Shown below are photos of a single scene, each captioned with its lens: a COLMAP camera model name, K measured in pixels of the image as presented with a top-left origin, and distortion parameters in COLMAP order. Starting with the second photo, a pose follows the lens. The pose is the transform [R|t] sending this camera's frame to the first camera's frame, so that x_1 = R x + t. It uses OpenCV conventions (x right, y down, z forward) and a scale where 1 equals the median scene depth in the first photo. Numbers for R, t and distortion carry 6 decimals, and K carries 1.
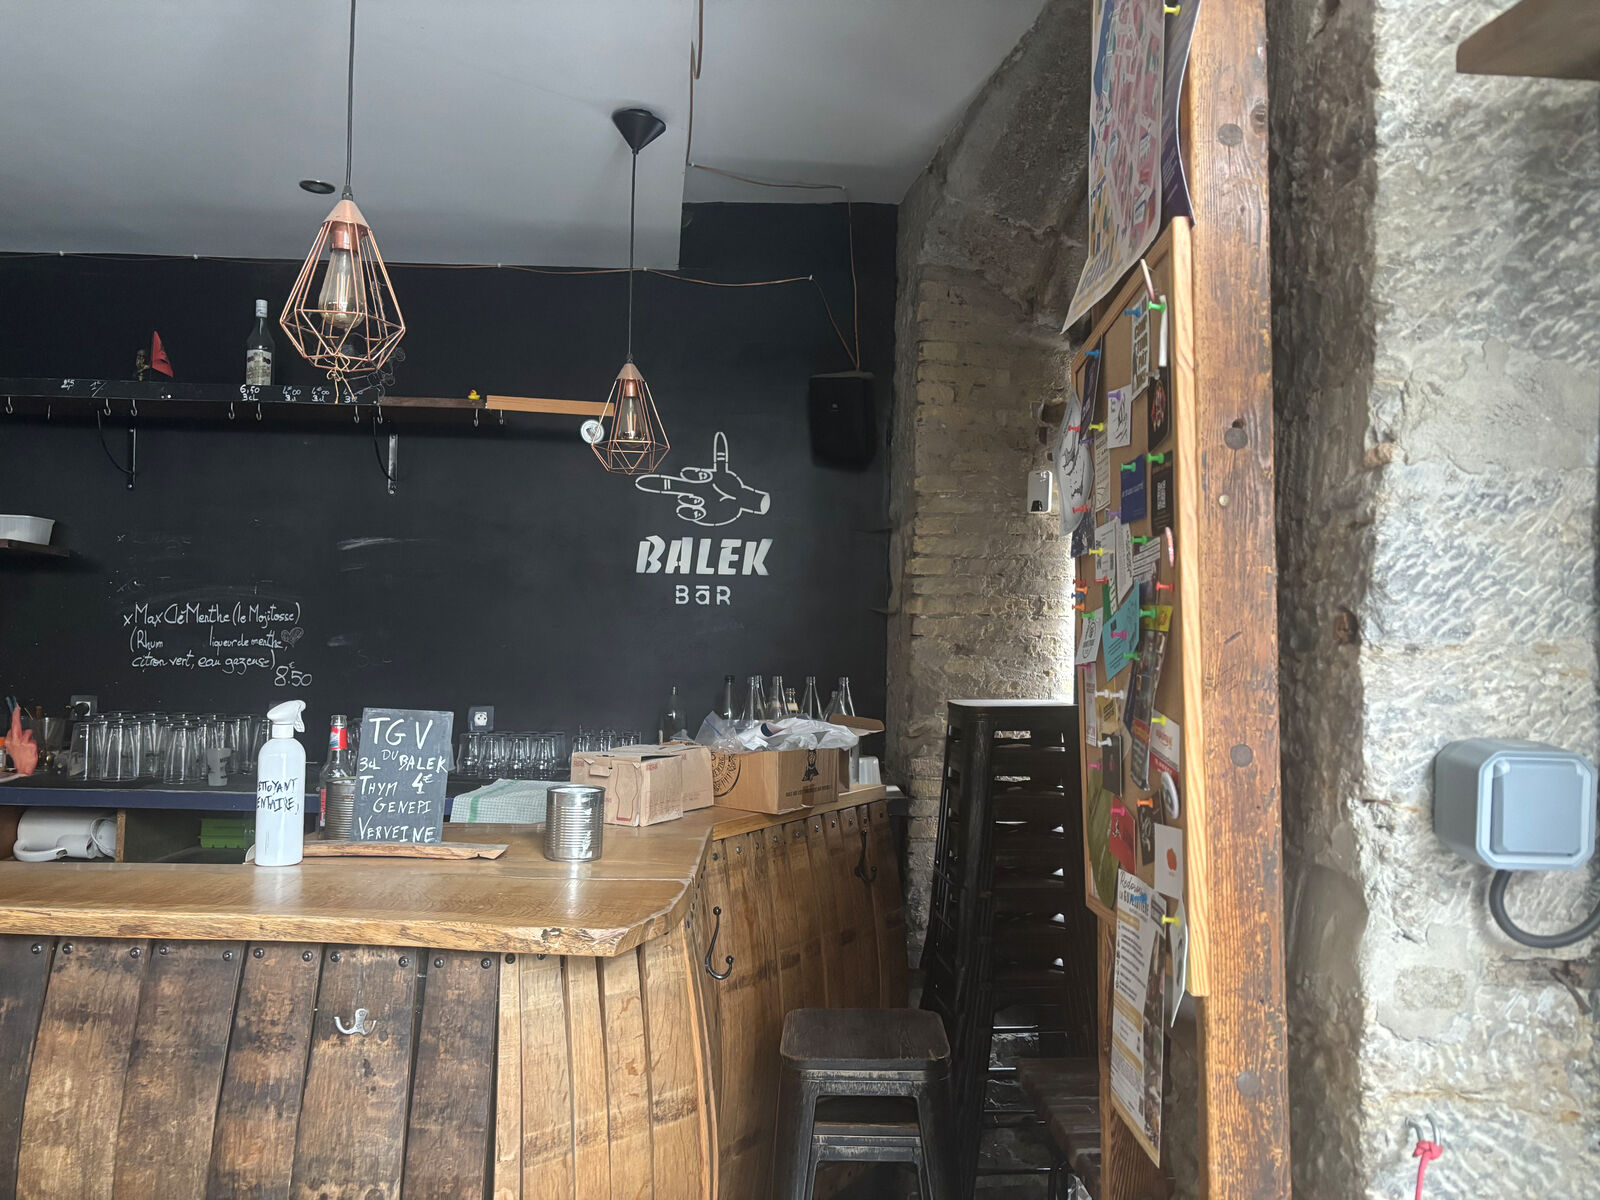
lens RADIAL K [[1206.4, 0, 803.0], [0, 1206.4, 609.7], [0, 0, 1]] dist [0.037004, -0.046208]
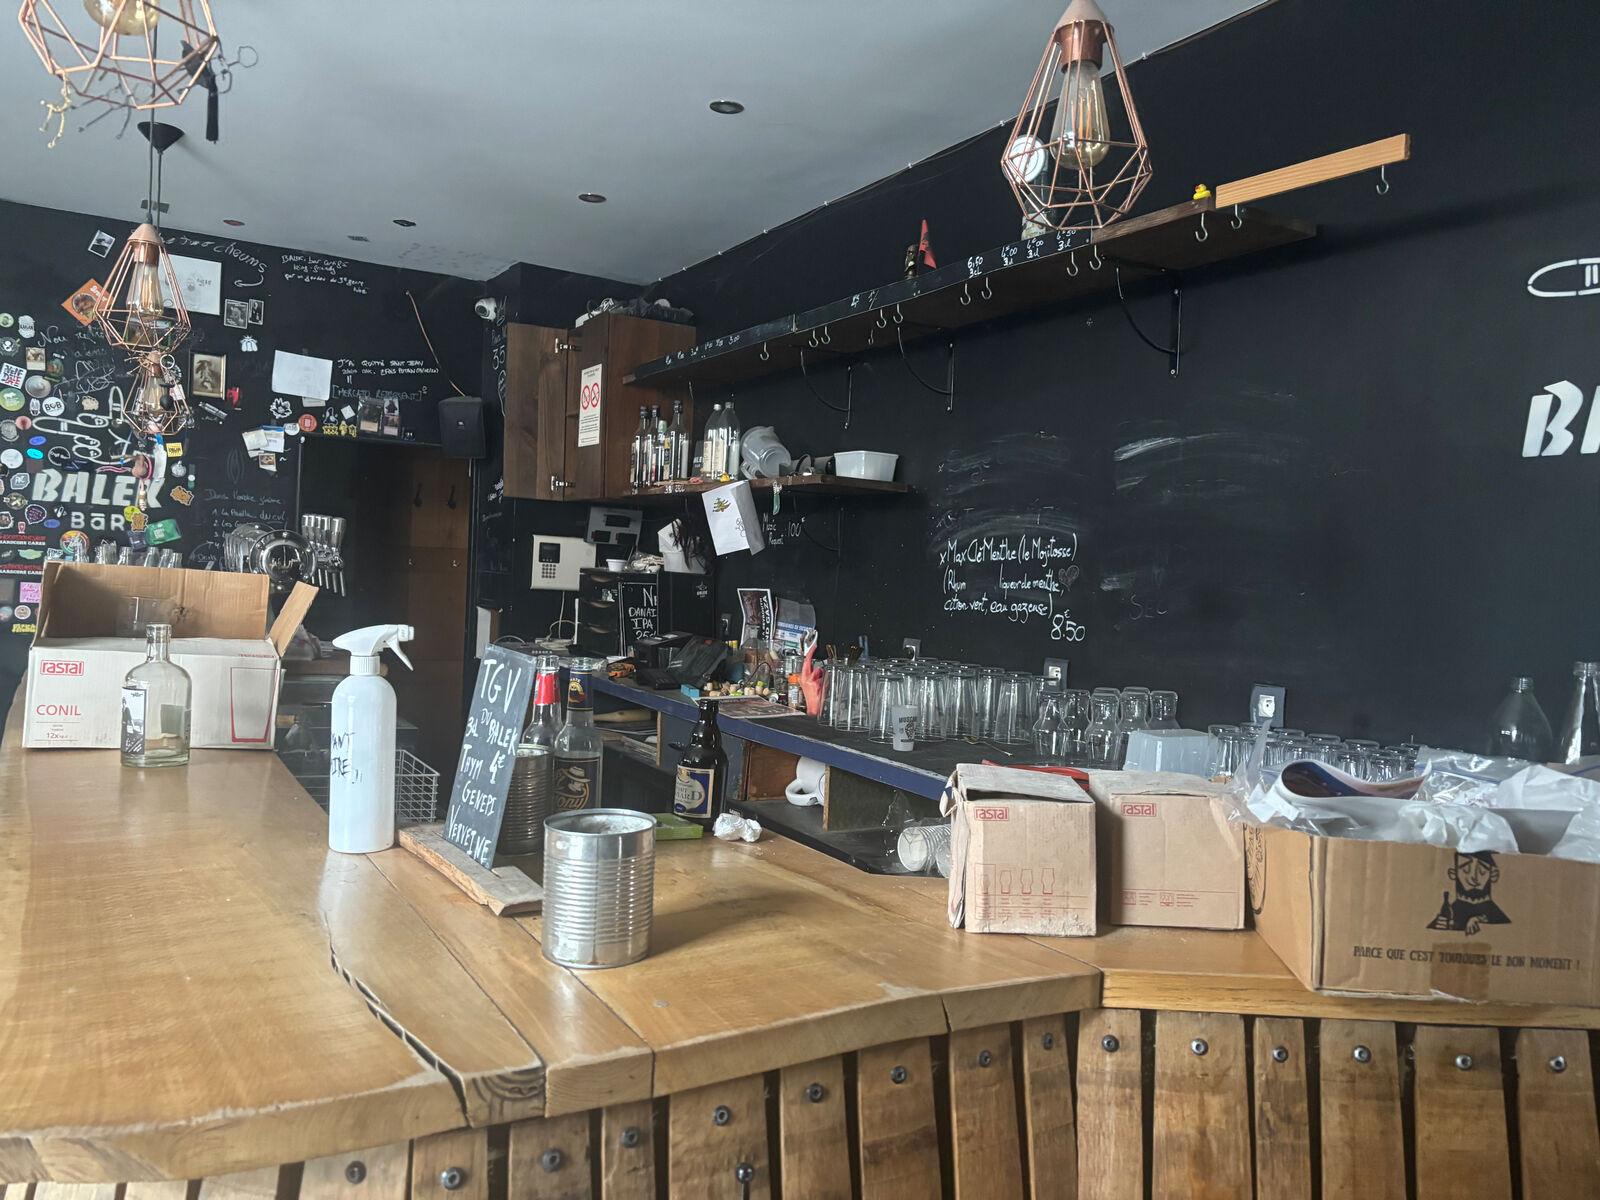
lens RADIAL K [[1206.4, 0, 803.0], [0, 1206.4, 609.7], [0, 0, 1]] dist [0.037004, -0.046208]
pose [[0.486653, 0.025864, -0.873212, 0.372189], [-0.008948, 0.999657, 0.024622, 0.054680], [0.873549, -0.004169, 0.486718, 1.018215]]
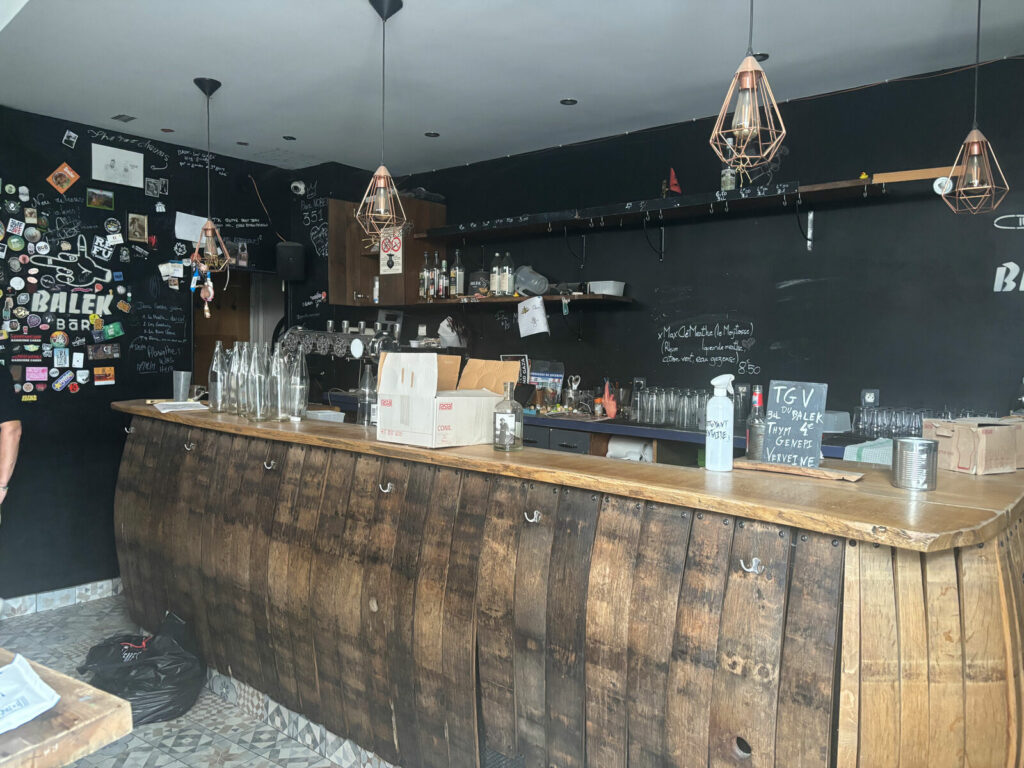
lens RADIAL K [[771.7, 0, 512.0], [0, 771.7, 384.0], [0, 0, 1]] dist [0.037448, -0.047310]
pose [[0.747820, 0.019614, -0.663611, 0.075790], [0.021321, 0.998338, 0.053533, 0.029629], [0.663559, -0.054182, 0.746160, 0.011755]]
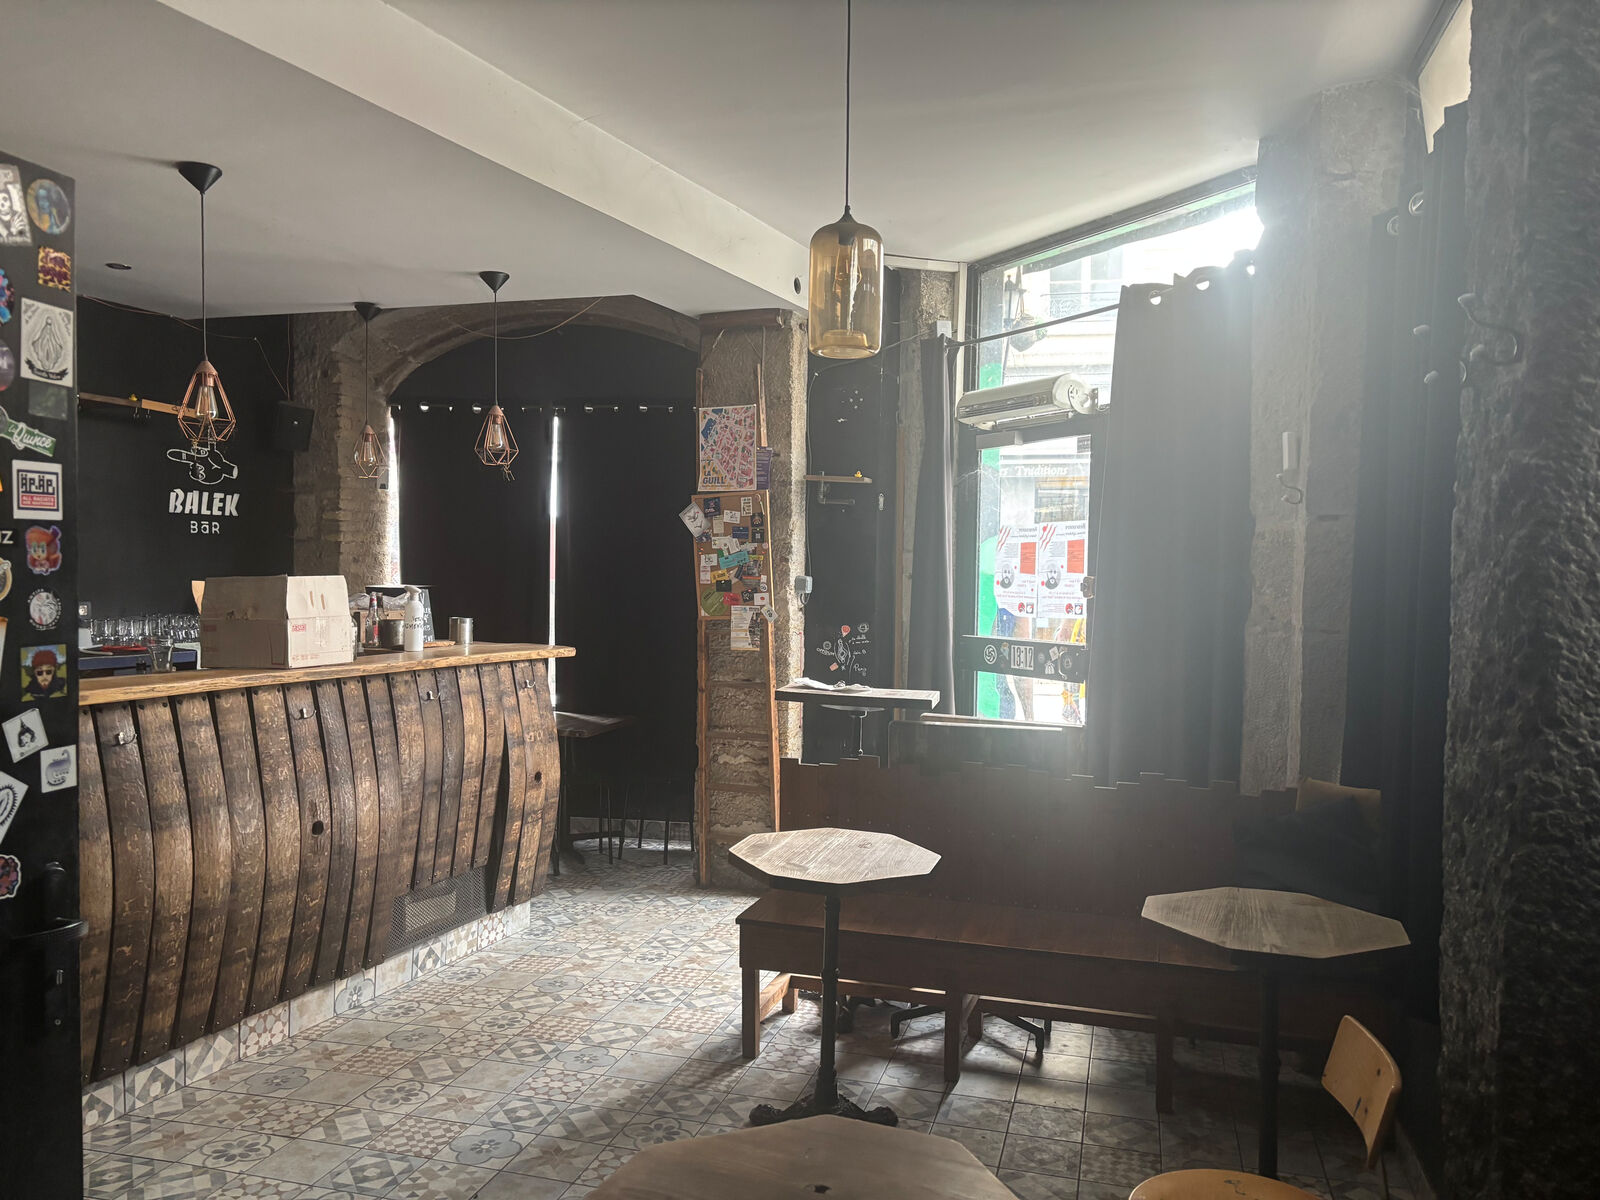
lens RADIAL K [[1206.4, 0, 803.0], [0, 1206.4, 609.7], [0, 0, 1]] dist [0.037004, -0.046208]
pose [[0.379577, -0.047607, 0.923934, -2.771038], [-0.030217, 0.997504, 0.063811, -0.064920], [-0.924667, -0.052140, 0.377191, -0.762419]]
